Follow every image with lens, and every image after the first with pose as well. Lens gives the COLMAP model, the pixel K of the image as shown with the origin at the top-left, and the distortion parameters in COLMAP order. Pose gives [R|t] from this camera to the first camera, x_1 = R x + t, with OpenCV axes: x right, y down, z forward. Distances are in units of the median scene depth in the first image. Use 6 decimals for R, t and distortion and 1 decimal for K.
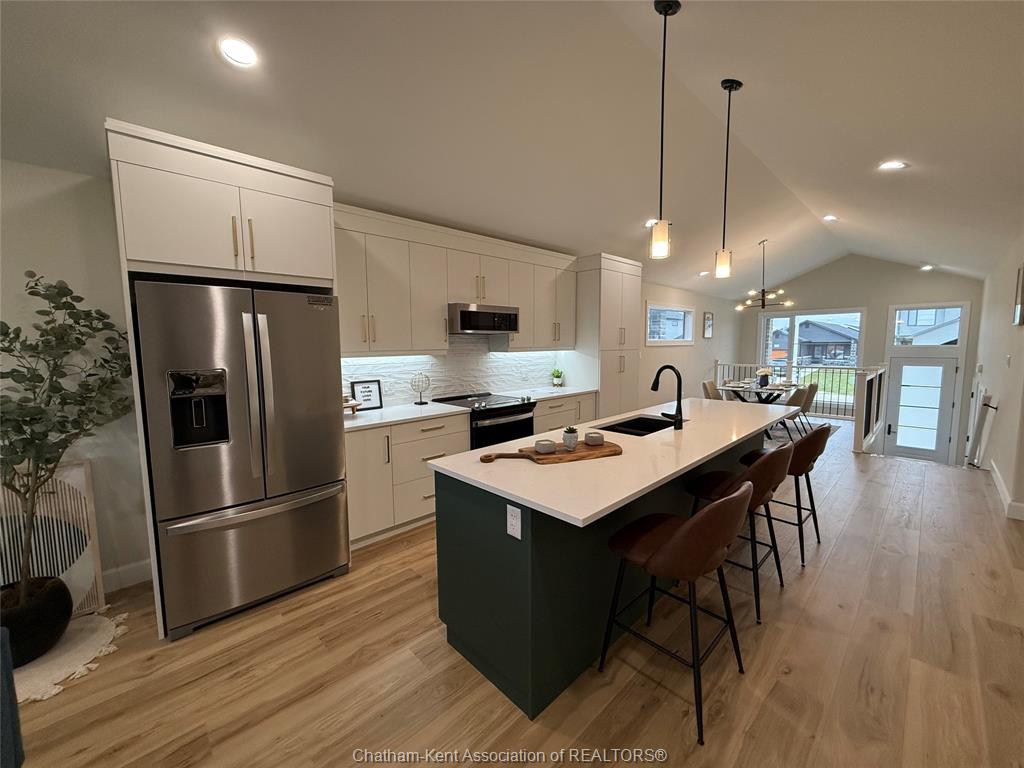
lens RADIAL K [[406.9, 0, 510.0], [0, 406.9, 381.1], [0, 0, 1]] dist [-0.001687, 0.000249]
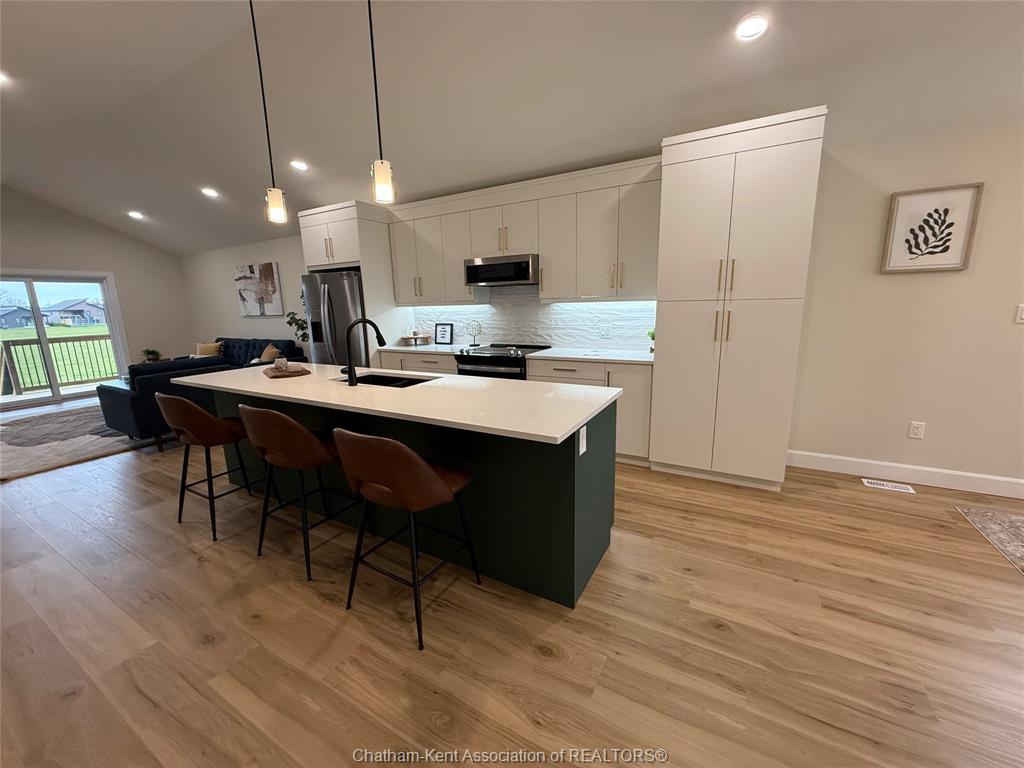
lens RADIAL K [[407.2, 0, 509.5], [0, 407.2, 383.0], [0, 0, 1]] dist [-0.001562, 0.000167]
pose [[0.278925, 0.189200, -0.941490, 0.946645], [-0.066454, 0.981852, 0.177623, -0.056741], [0.958011, 0.013022, 0.286437, 0.717130]]
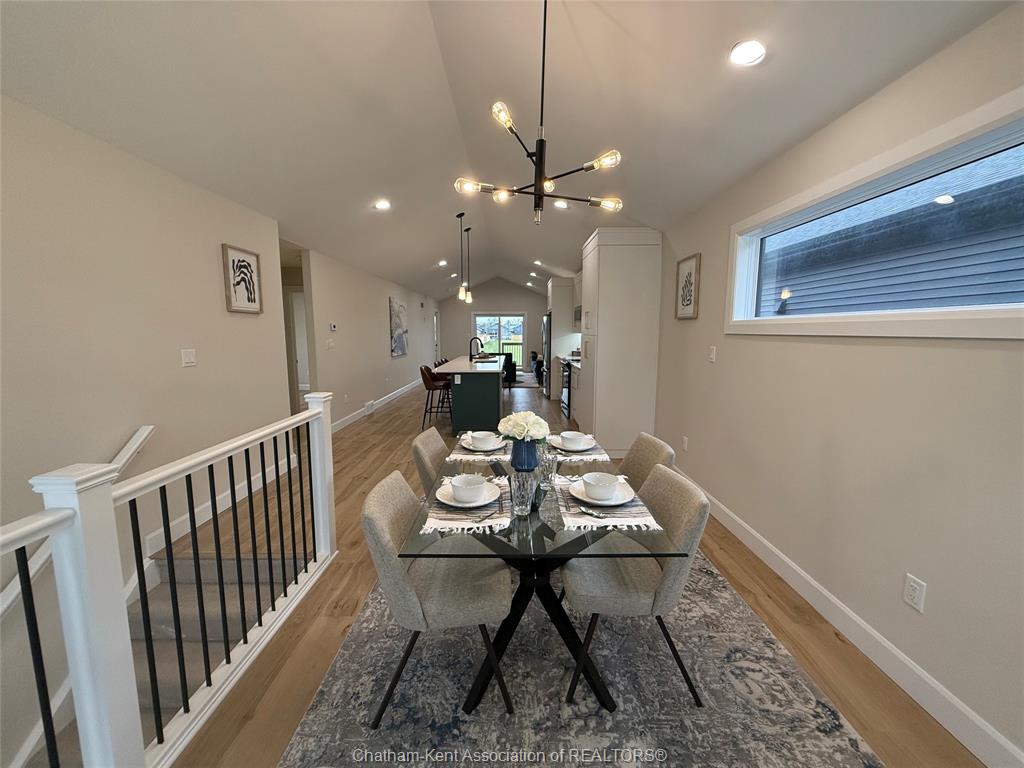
lens RADIAL K [[406.9, 0, 510.0], [0, 406.9, 381.1], [0, 0, 1]] dist [-0.001687, 0.000249]
pose [[-0.697767, 0.097821, -0.709614, 1.387530], [-0.061033, 0.978911, 0.194957, -0.185074], [0.713720, 0.179344, -0.677081, 1.943852]]
